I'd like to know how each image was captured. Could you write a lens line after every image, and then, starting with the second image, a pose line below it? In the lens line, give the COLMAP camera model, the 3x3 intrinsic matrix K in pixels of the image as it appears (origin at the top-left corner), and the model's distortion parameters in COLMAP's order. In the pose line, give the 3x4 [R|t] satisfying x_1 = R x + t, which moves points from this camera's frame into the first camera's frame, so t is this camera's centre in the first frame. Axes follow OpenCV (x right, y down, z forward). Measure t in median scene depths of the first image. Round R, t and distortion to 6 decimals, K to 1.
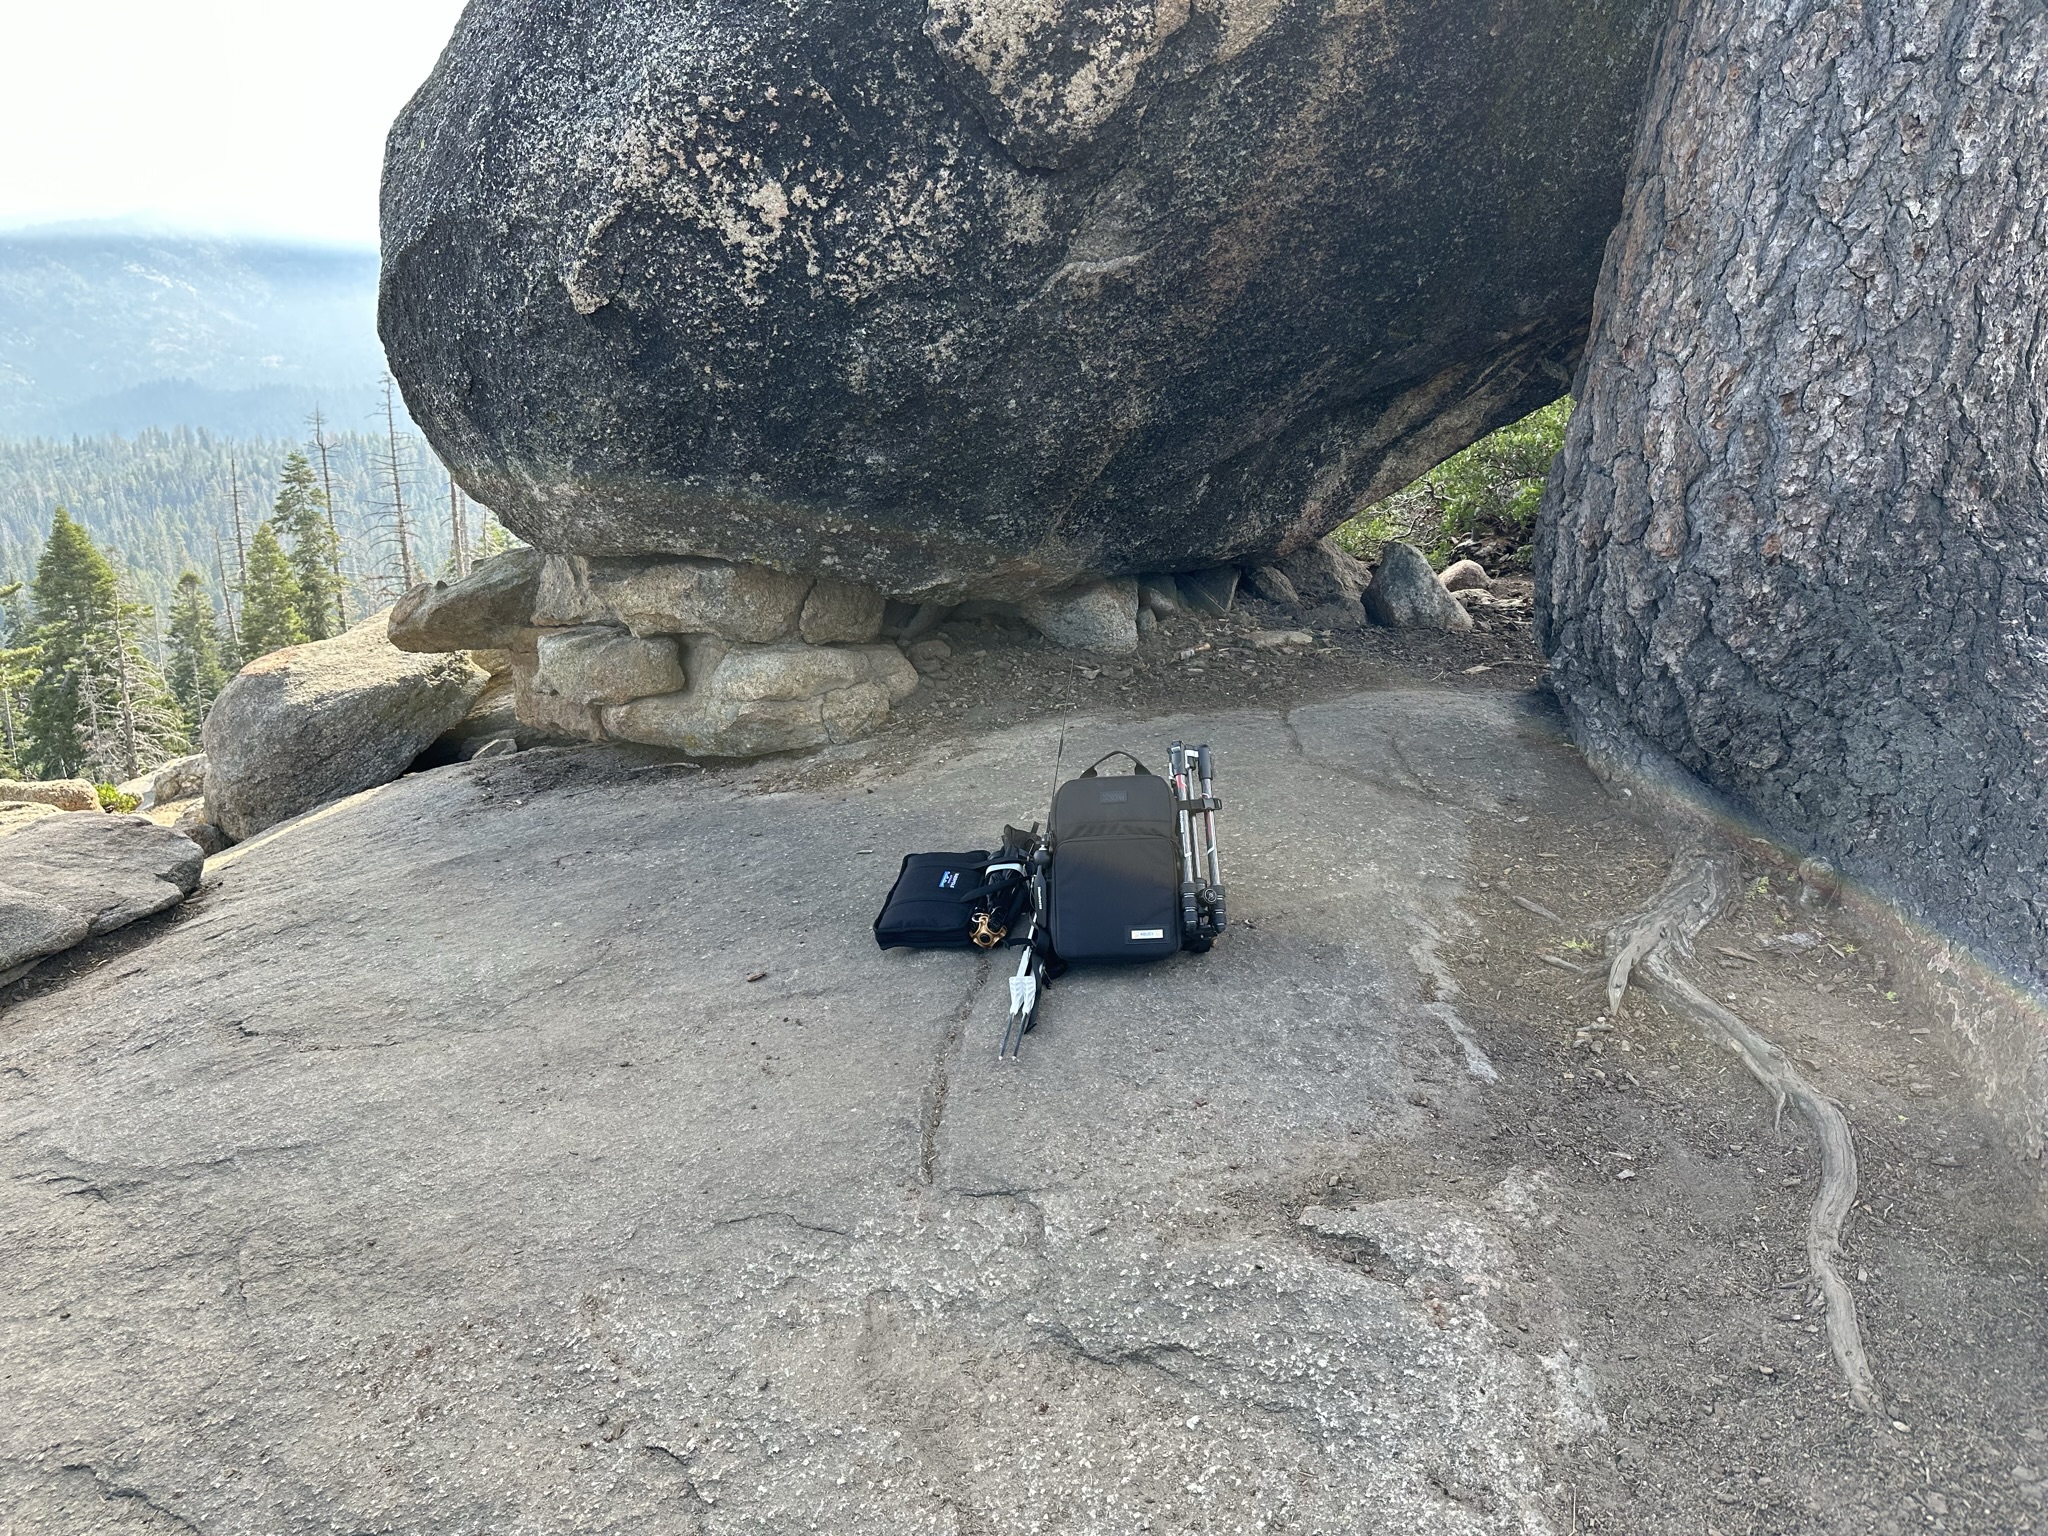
lens RADIAL K [[1501.4, 0, 1024.0], [0, 1501.4, 768.0], [0, 0, 1]] dist [0.009167, 0.000715]
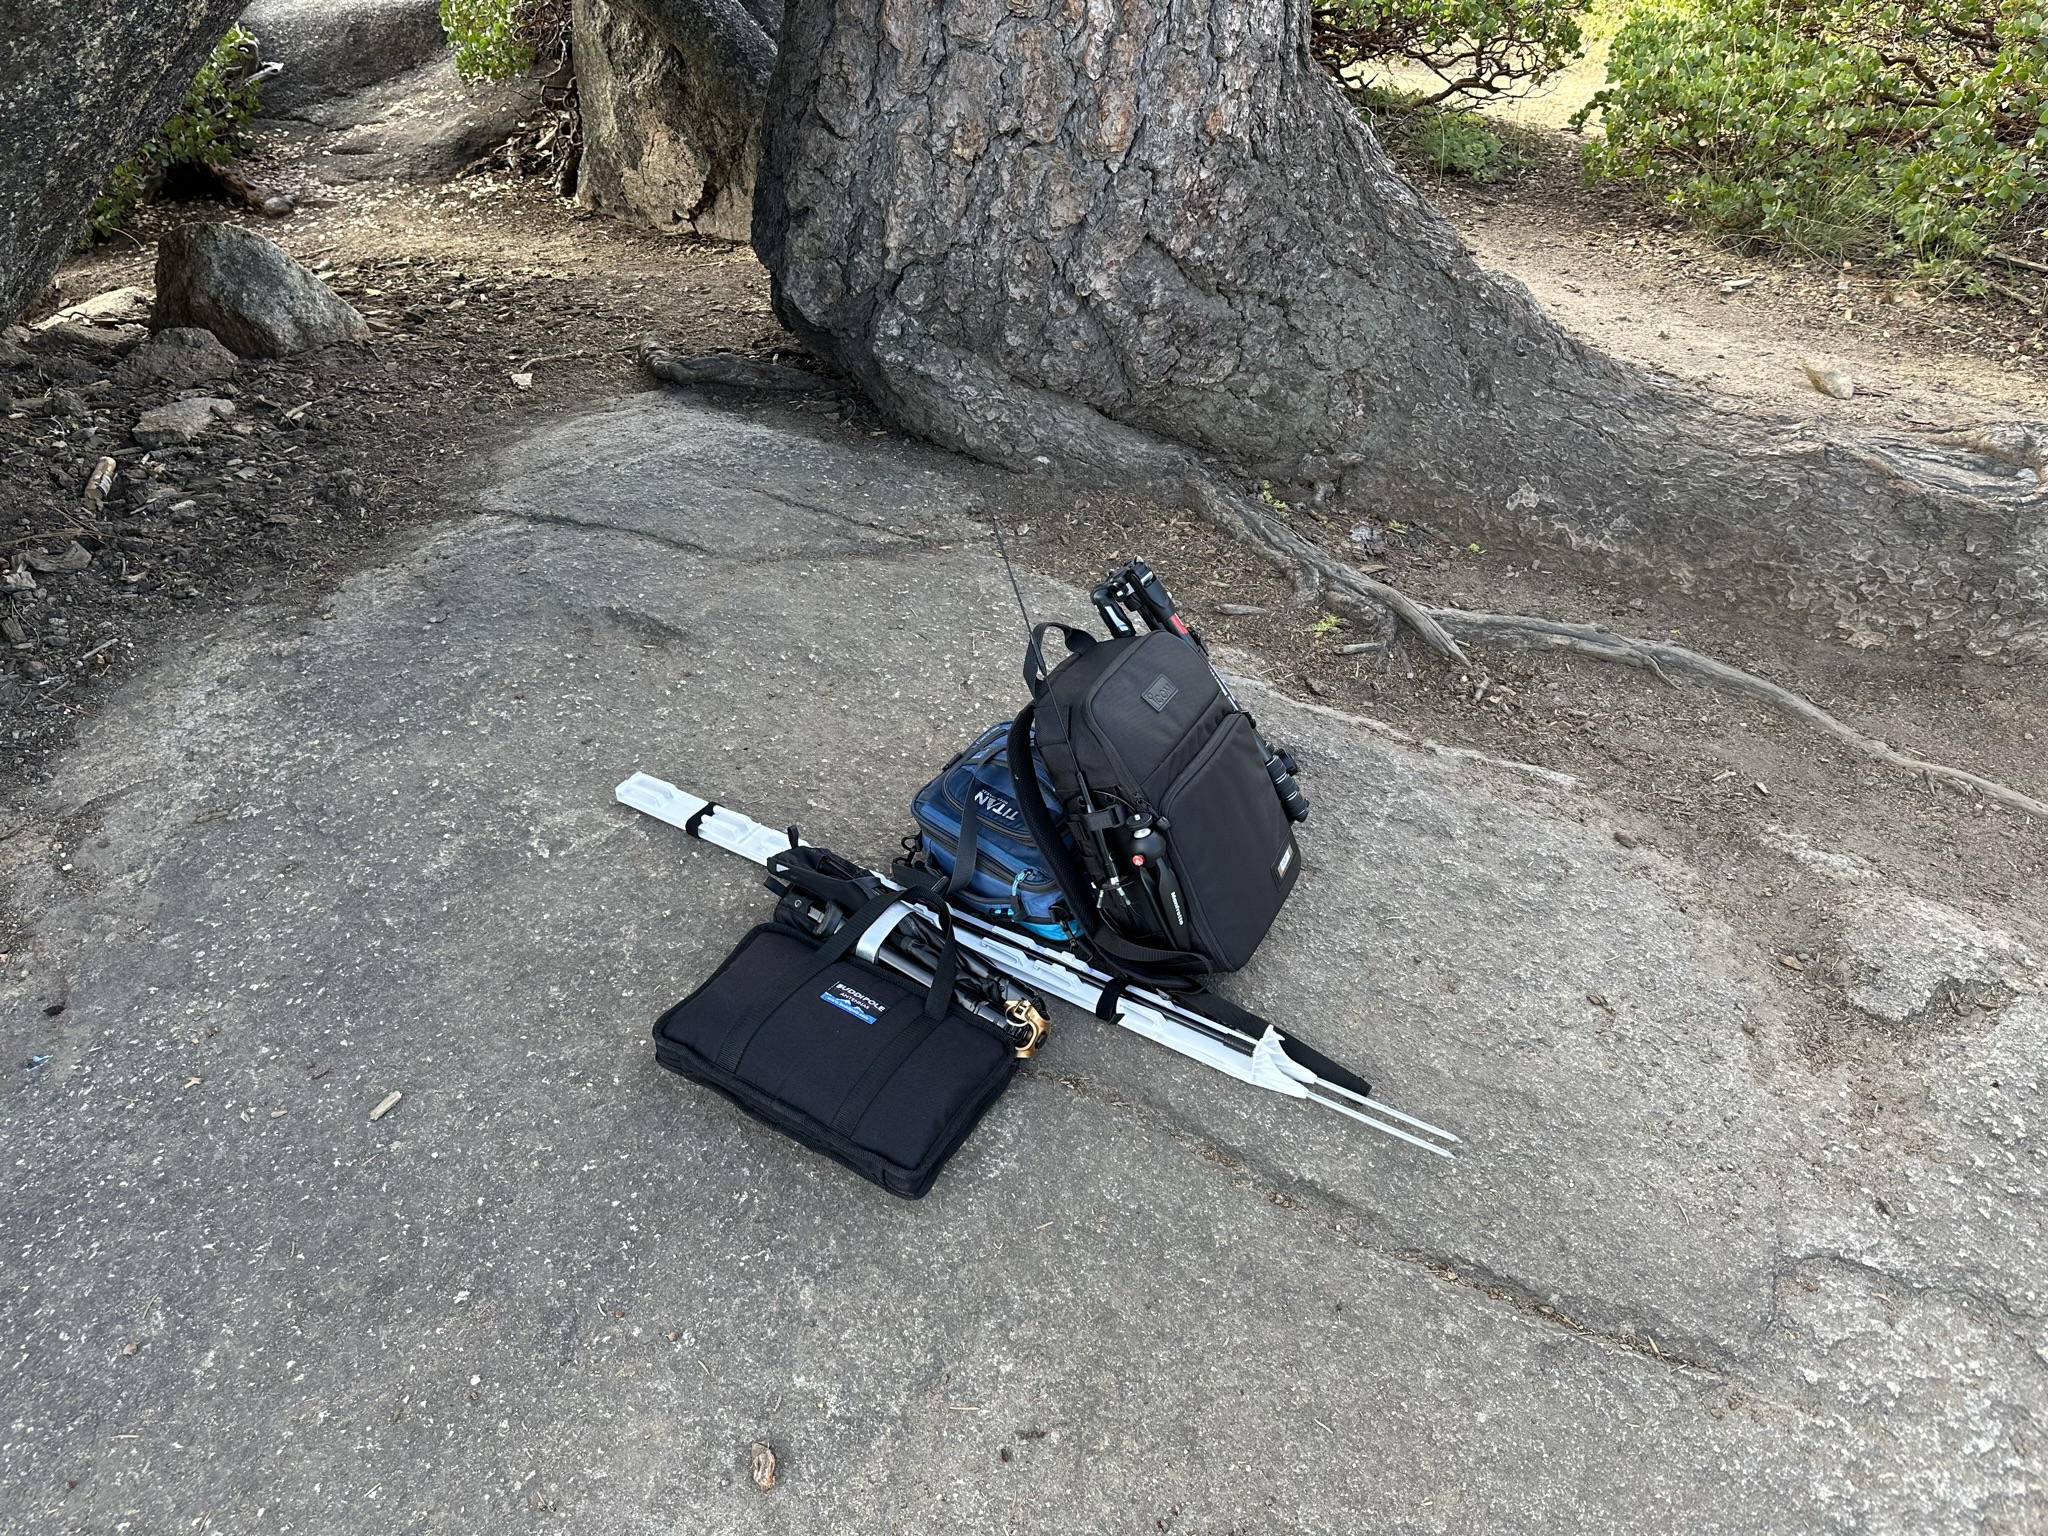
lens RADIAL K [[1457.9, 0, 1024.0], [0, 1457.9, 768.0], [0, 0, 1]] dist [0.064445, -0.083150]
pose [[0.355992, -0.464096, 0.811101, -0.385708], [0.256803, 0.883130, 0.392599, -0.171210], [-0.898511, 0.068532, 0.433568, 0.723010]]
